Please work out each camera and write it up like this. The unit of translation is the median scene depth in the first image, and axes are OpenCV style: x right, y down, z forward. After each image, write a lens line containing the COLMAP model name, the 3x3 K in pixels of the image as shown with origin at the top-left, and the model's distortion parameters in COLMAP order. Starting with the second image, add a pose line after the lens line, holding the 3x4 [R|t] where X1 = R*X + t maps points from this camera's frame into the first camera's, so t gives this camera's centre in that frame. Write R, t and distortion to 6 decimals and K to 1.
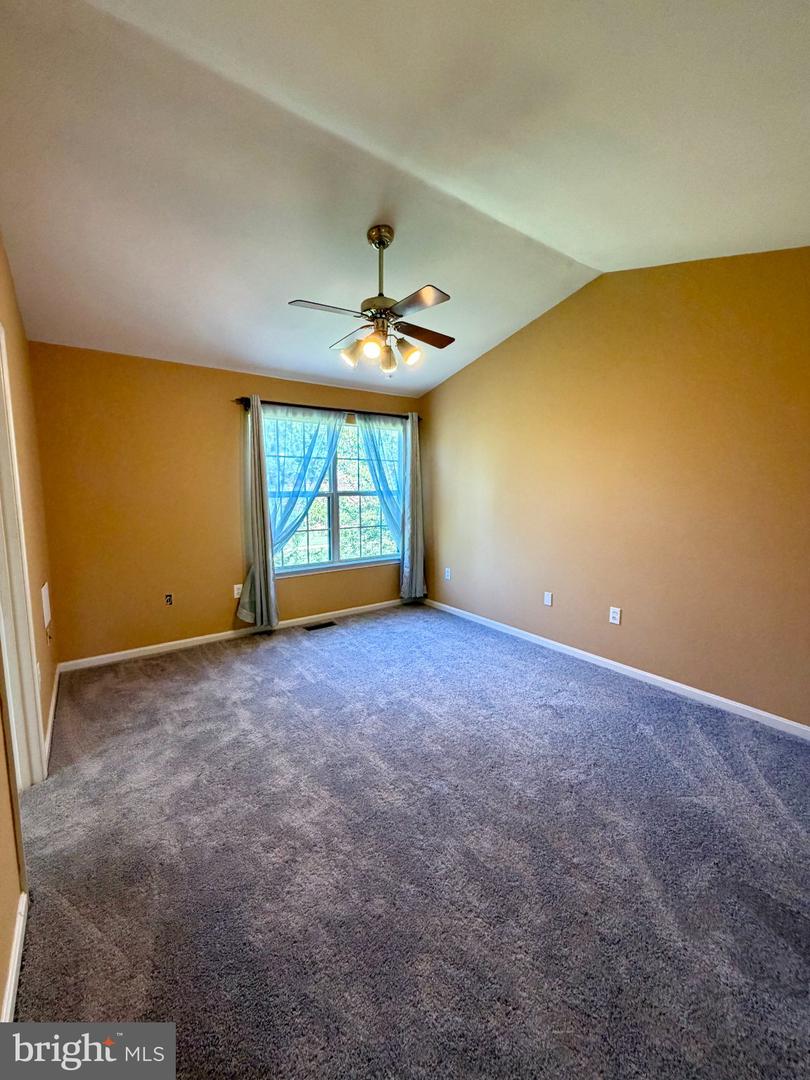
lens RADIAL K [[436.4, 0, 404.9], [0, 436.4, 537.4], [0, 0, 1]] dist [0.010332, 0.000058]
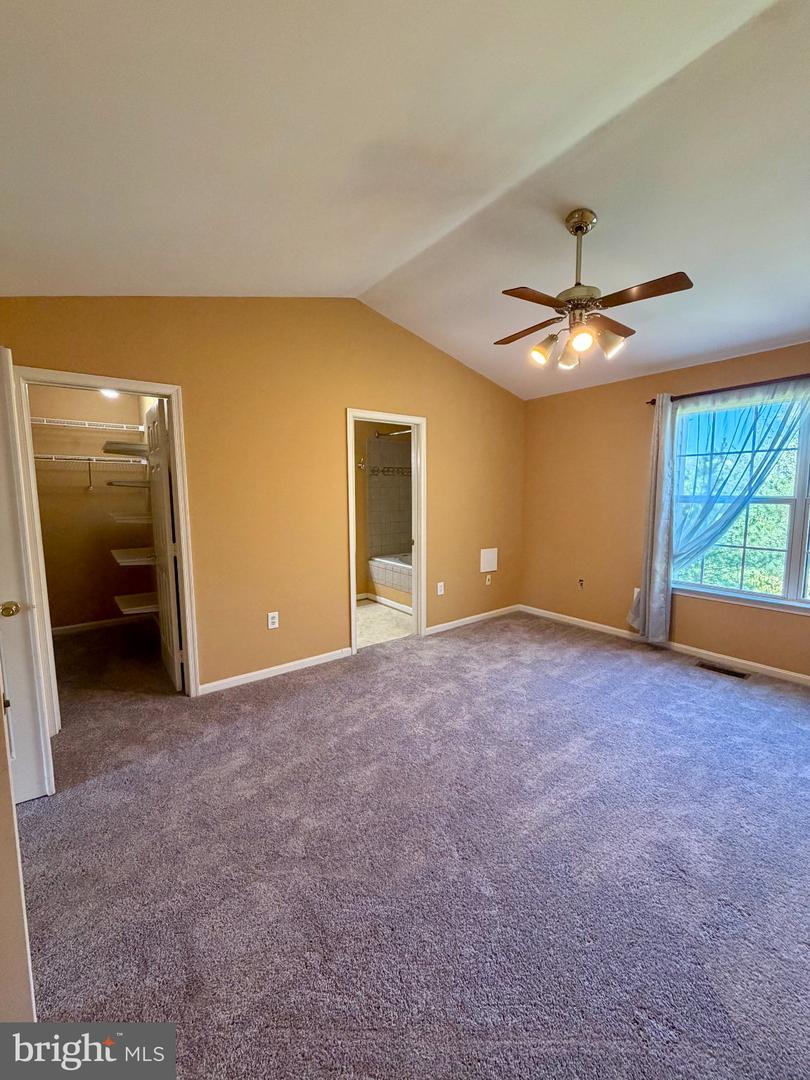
lens RADIAL K [[436.4, 0, 404.9], [0, 436.4, 537.4], [0, 0, 1]] dist [0.010332, 0.000058]
pose [[0.014279, 0.102149, -0.994667, 0.609603], [-0.113088, 0.988550, 0.099897, -0.048174], [0.993482, 0.111058, 0.025667, 0.442708]]
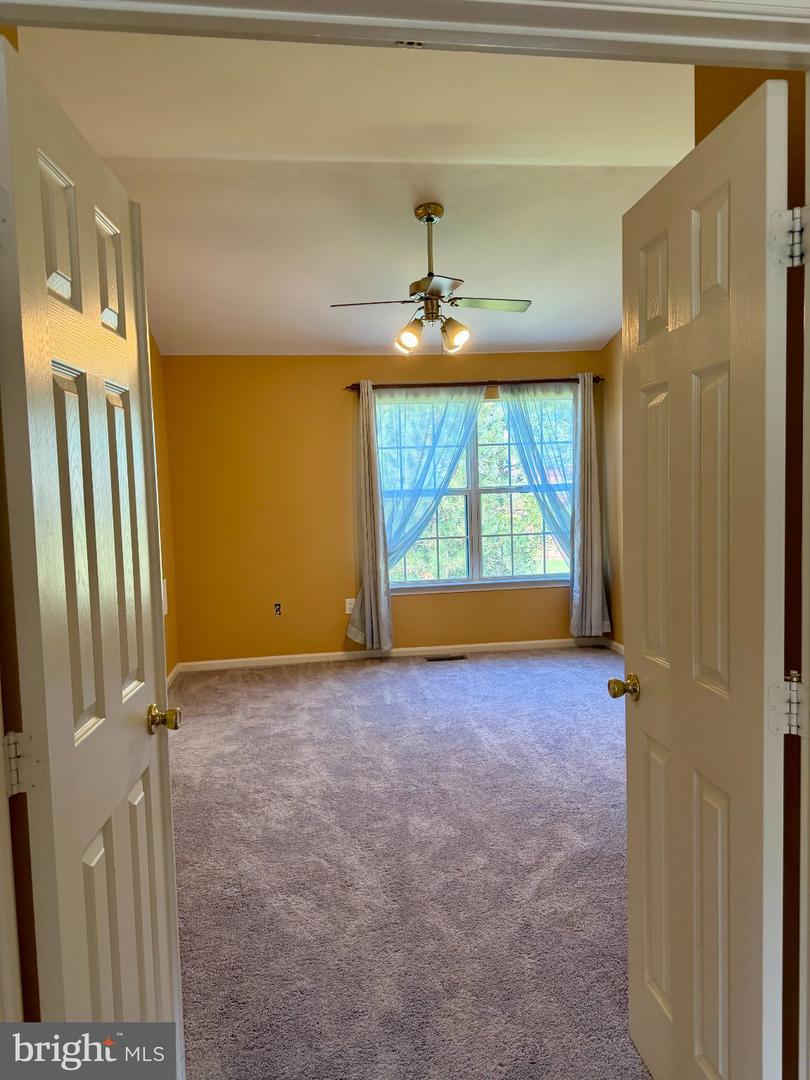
lens RADIAL K [[773.5, 0, 405.0], [0, 773.5, 540.0], [0, 0, 1]] dist [0.136757, -0.001662]
pose [[0.877910, 0.003967, -0.478809, 0.458763], [-0.022690, 0.999187, -0.033325, 0.041995], [0.478287, 0.040120, 0.877286, -0.303661]]
